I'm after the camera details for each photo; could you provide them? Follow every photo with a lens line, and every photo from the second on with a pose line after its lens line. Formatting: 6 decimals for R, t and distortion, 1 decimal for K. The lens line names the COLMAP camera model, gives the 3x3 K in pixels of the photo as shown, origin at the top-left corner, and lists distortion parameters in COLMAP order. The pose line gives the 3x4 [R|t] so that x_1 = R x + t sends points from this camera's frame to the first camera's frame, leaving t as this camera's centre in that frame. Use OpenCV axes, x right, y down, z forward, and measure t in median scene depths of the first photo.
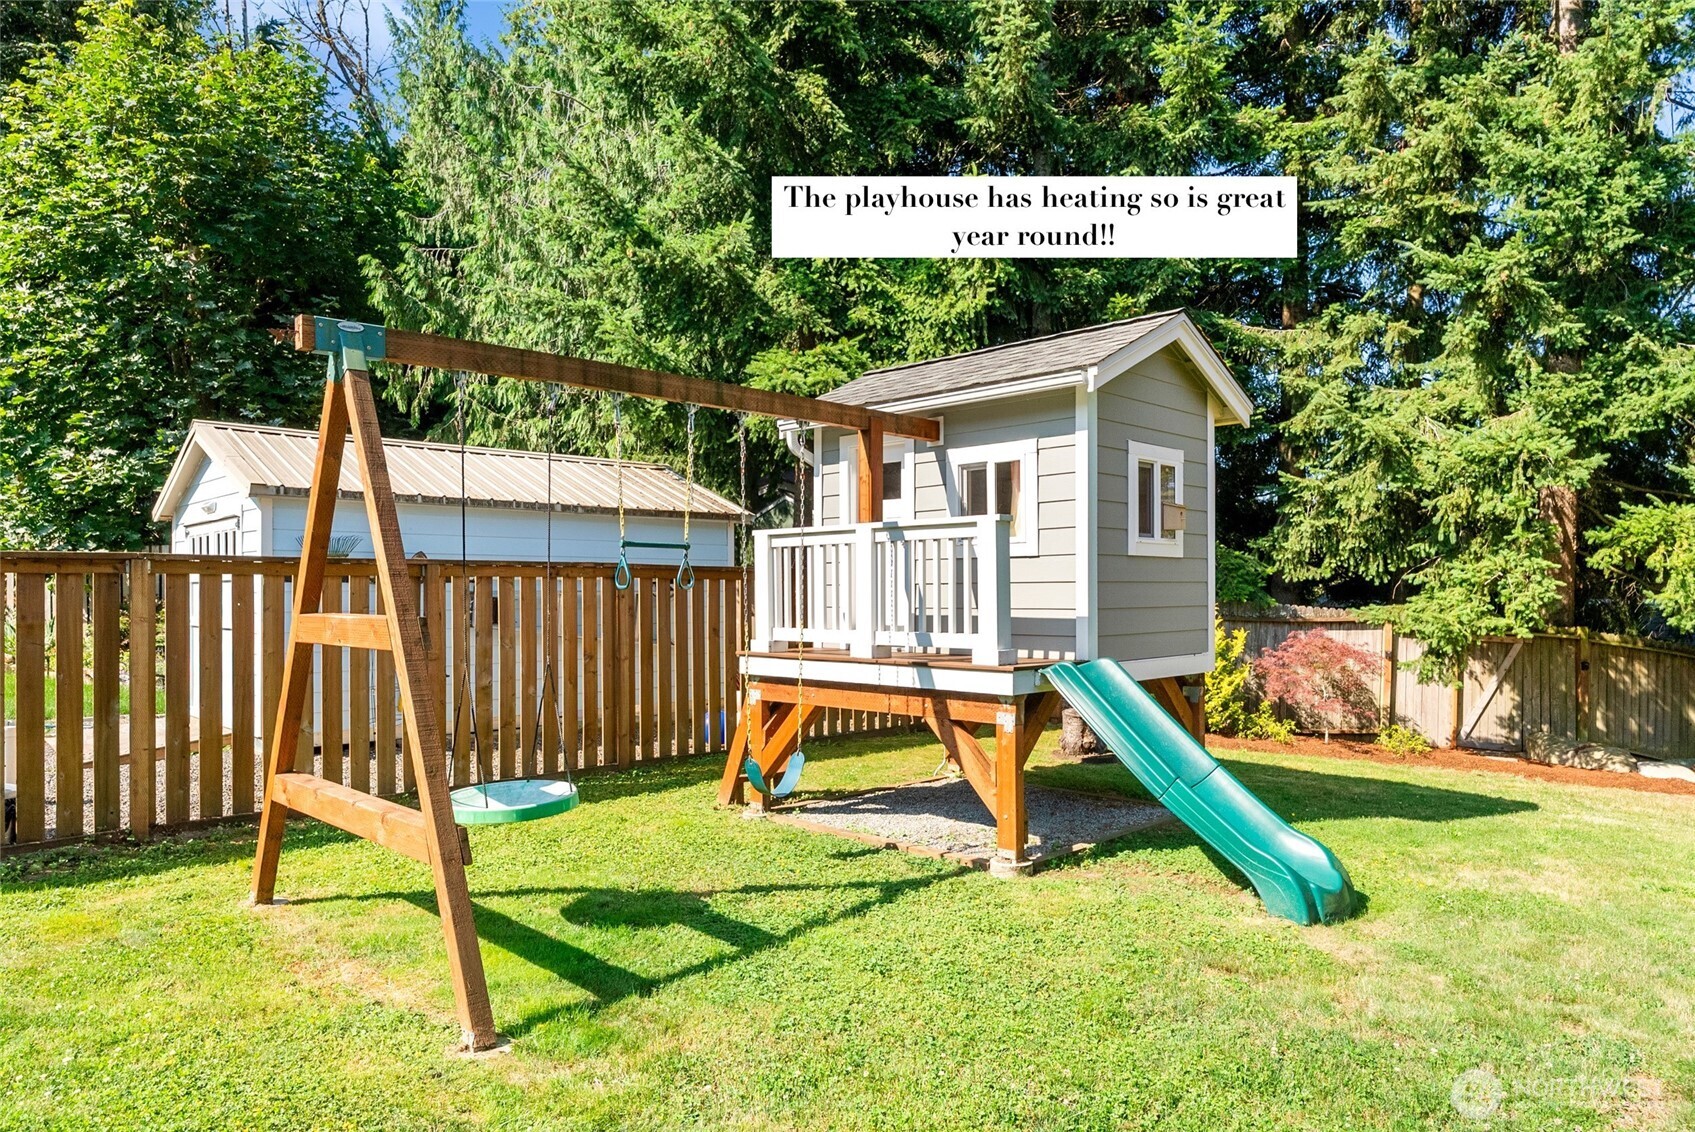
lens RADIAL K [[1069.4, 0, 844.8], [0, 1069.4, 580.2], [0, 0, 1]] dist [0.011601, 0.001389]
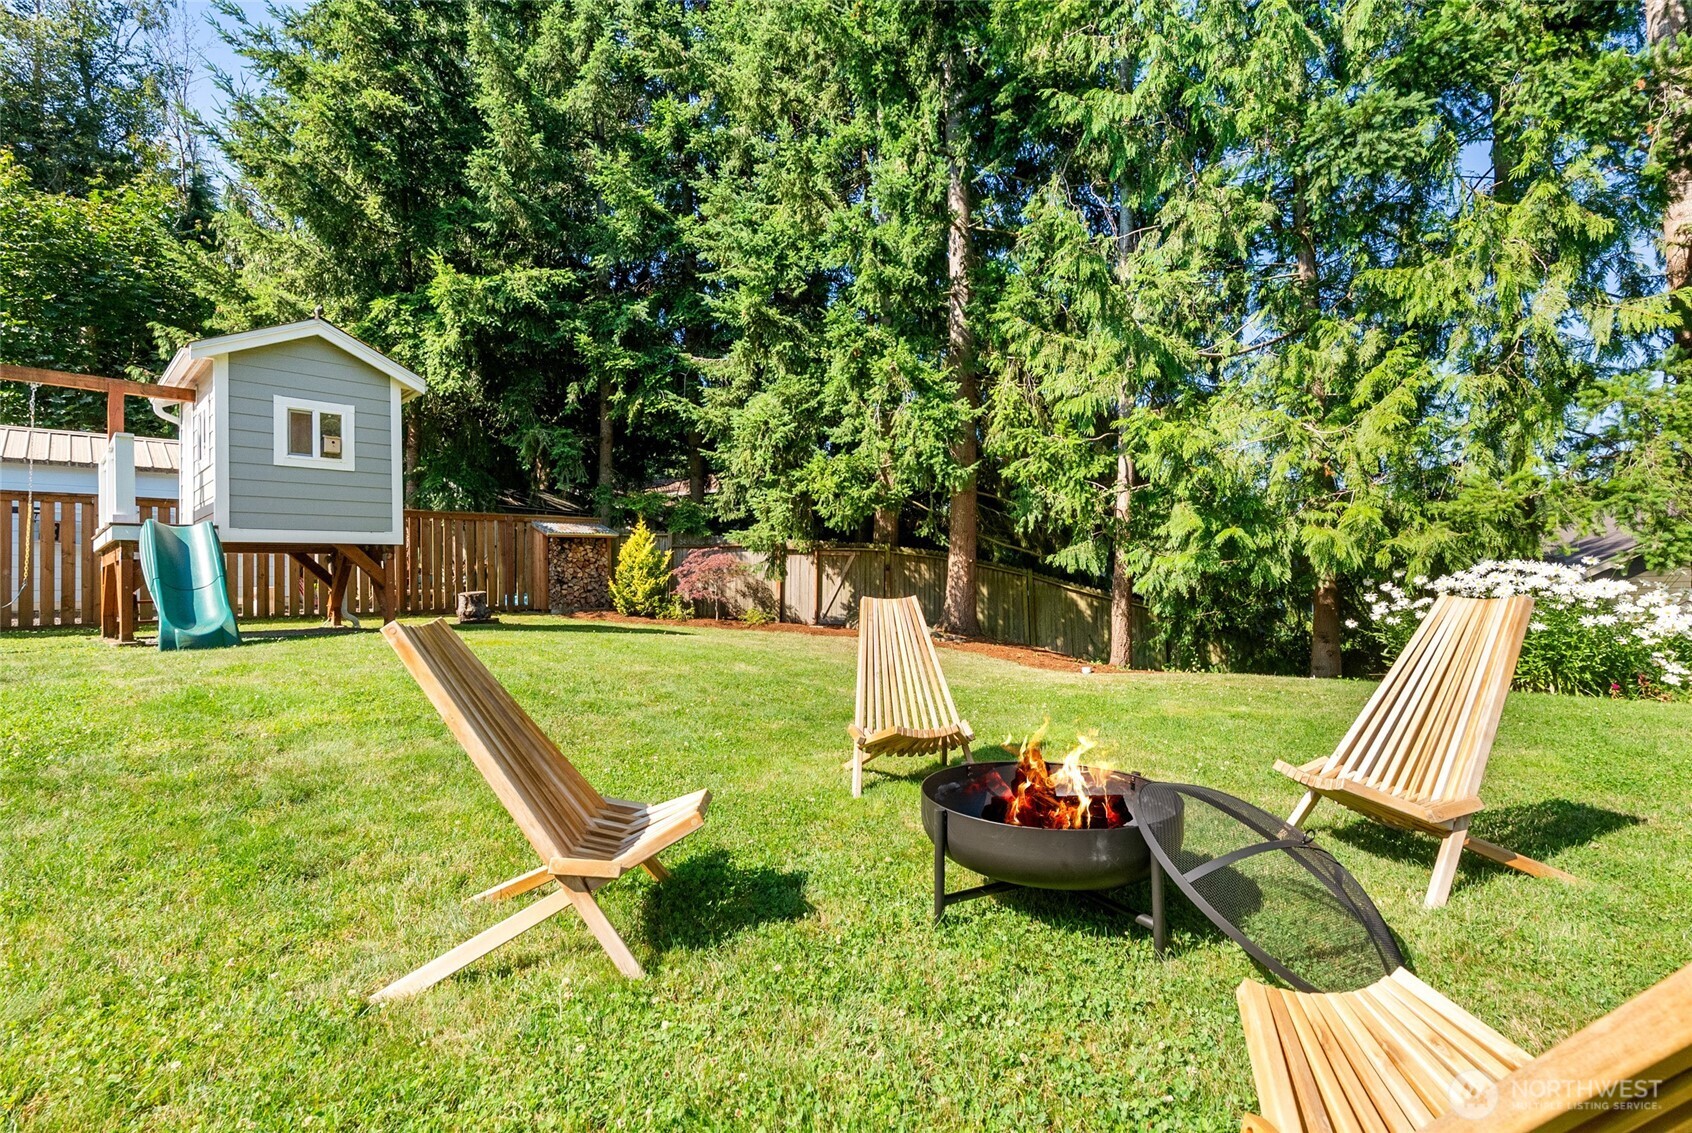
lens RADIAL K [[760.1, 0, 847.0], [0, 760.1, 554.5], [0, 0, 1]] dist [-0.001315, -0.000796]
pose [[0.998961, -0.023878, 0.038822, 0.688170], [0.024943, 0.999320, -0.027165, 0.104914], [-0.038147, 0.028105, 0.998877, -0.116861]]
